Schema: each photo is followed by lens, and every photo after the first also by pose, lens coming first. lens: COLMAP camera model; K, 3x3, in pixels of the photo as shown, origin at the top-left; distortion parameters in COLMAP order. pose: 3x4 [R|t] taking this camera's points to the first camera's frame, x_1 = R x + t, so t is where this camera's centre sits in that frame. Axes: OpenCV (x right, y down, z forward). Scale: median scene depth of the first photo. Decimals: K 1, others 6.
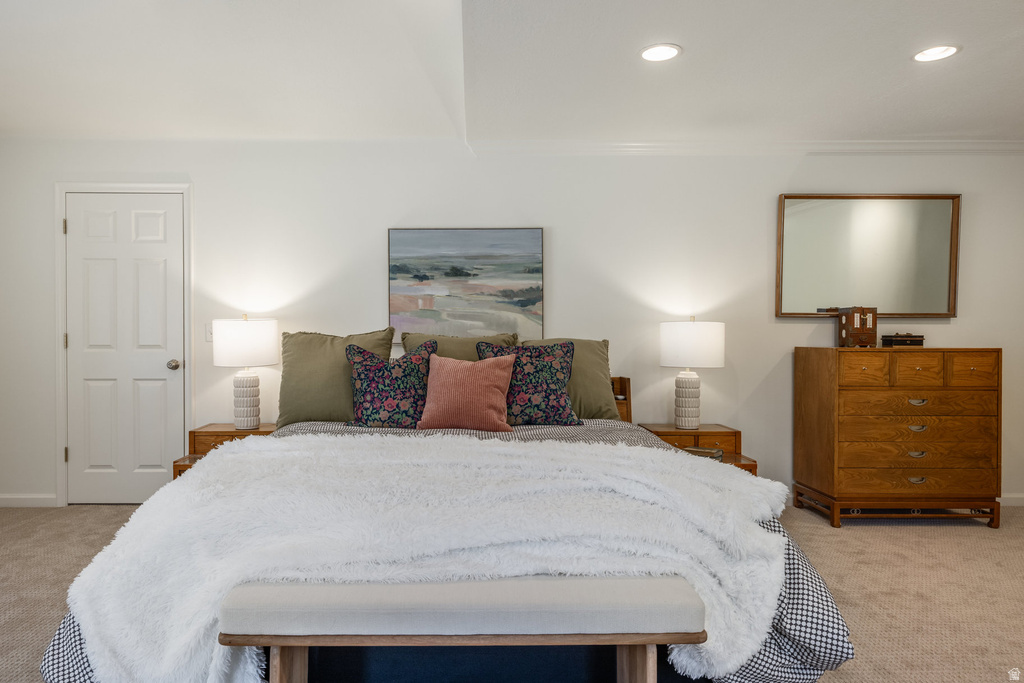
lens RADIAL K [[658.1, 0, 511.7], [0, 658.1, 341.8], [0, 0, 1]] dist [0.010413, -0.001328]
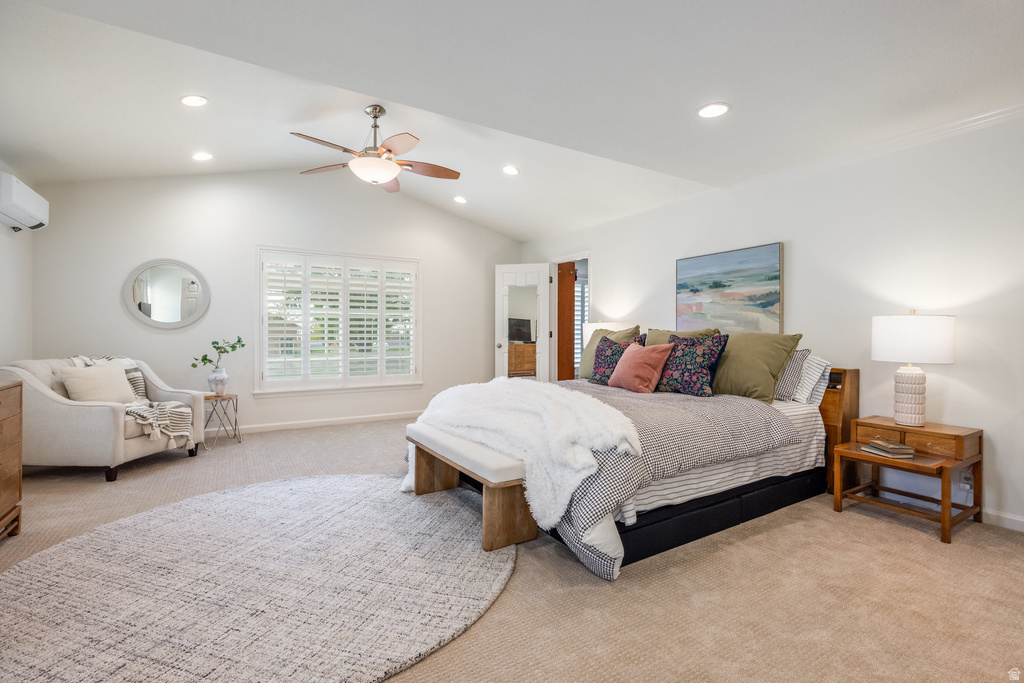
lens RADIAL K [[476.5, 0, 511.0], [0, 476.5, 337.2], [0, 0, 1]] dist [-0.002926, -0.000324]
pose [[0.498808, 0.008106, -0.866675, 0.566247], [-0.010345, 0.999941, 0.003399, 0.004687], [0.866651, 0.007270, 0.498862, 0.131598]]
